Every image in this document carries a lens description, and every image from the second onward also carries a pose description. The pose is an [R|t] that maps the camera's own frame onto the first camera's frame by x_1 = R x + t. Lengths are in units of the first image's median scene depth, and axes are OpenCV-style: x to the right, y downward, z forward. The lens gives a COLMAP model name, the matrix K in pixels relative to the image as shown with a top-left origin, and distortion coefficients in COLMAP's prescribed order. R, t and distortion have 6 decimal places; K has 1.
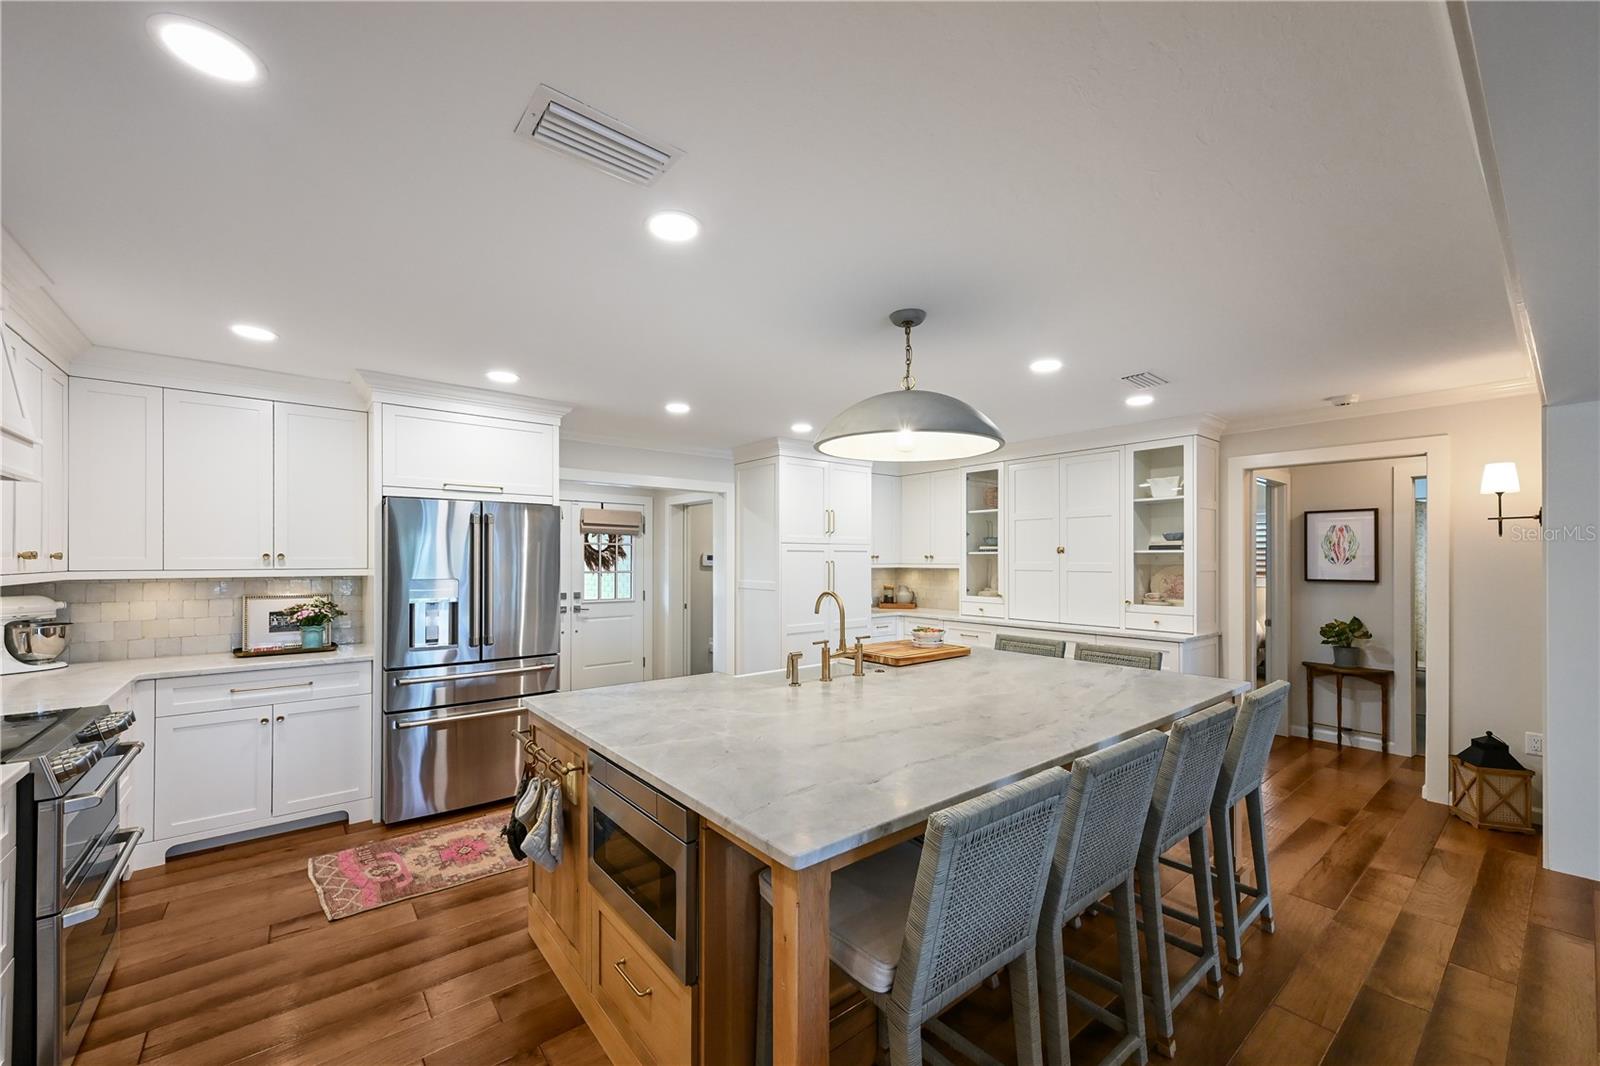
lens RADIAL K [[626.9, 0, 806.0], [0, 626.9, 555.4], [0, 0, 1]] dist [0.002355, -0.000192]
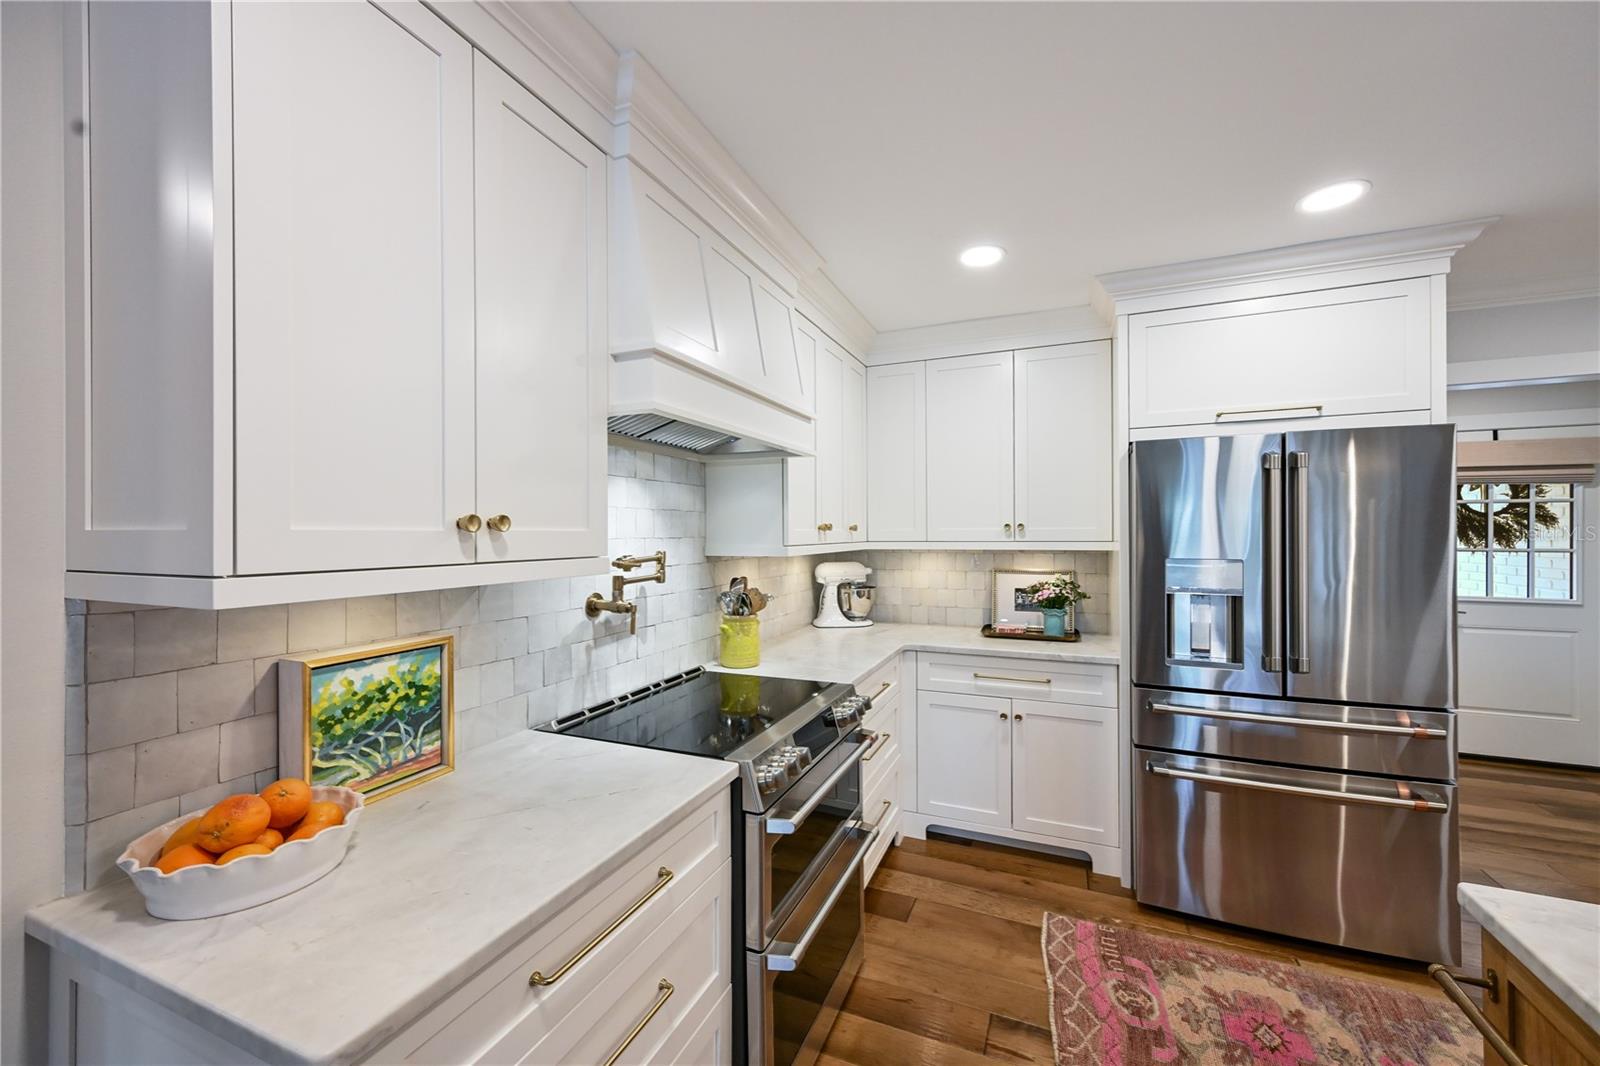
lens RADIAL K [[625.1, 0, 800.0], [0, 625.1, 533.0], [0, 0, 1]] dist [0.009883, 0.000031]
pose [[0.461913, -0.001710, -0.886923, -0.204933], [0.010128, 0.999943, 0.003347, 0.004191], [0.886867, -0.010529, 0.461904, 0.323276]]
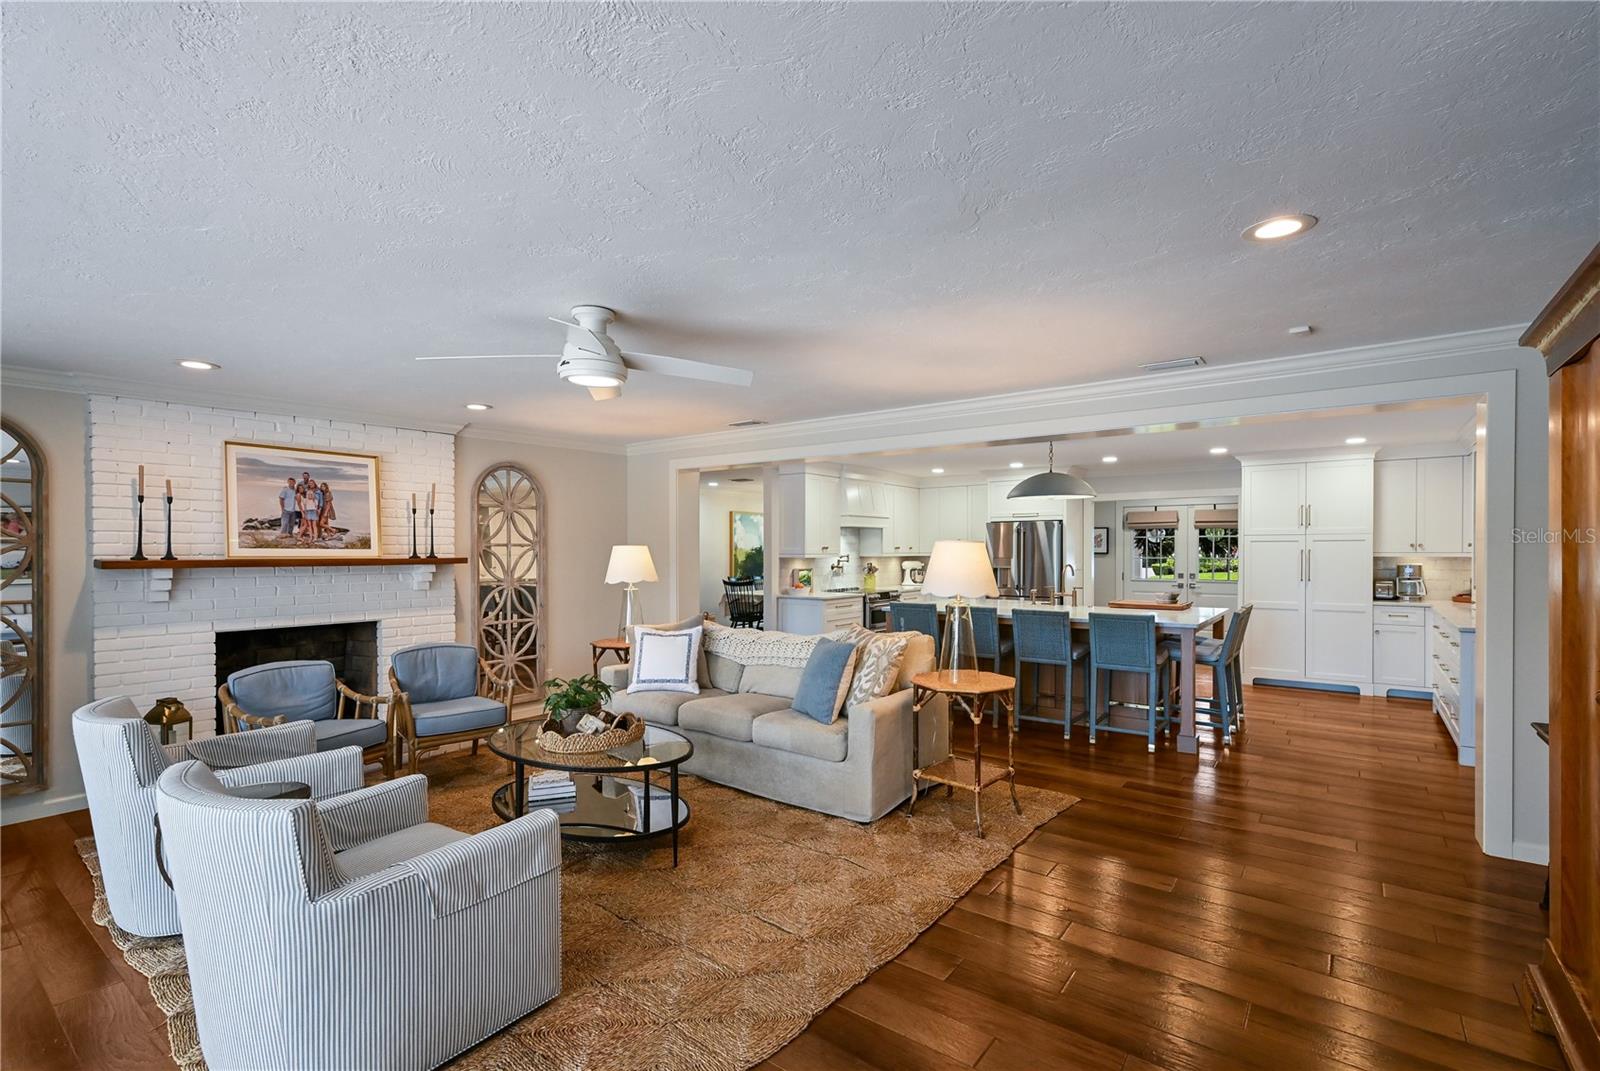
lens RADIAL K [[729.5, 0, 804.5], [0, 729.5, 553.8], [0, 0, 1]] dist [-0.000322, -0.000010]
pose [[0.241987, 0.005729, -0.970263, 1.811048], [0.006583, 0.999950, 0.007546, -0.000899], [0.970257, -0.008213, 0.241937, -0.337103]]
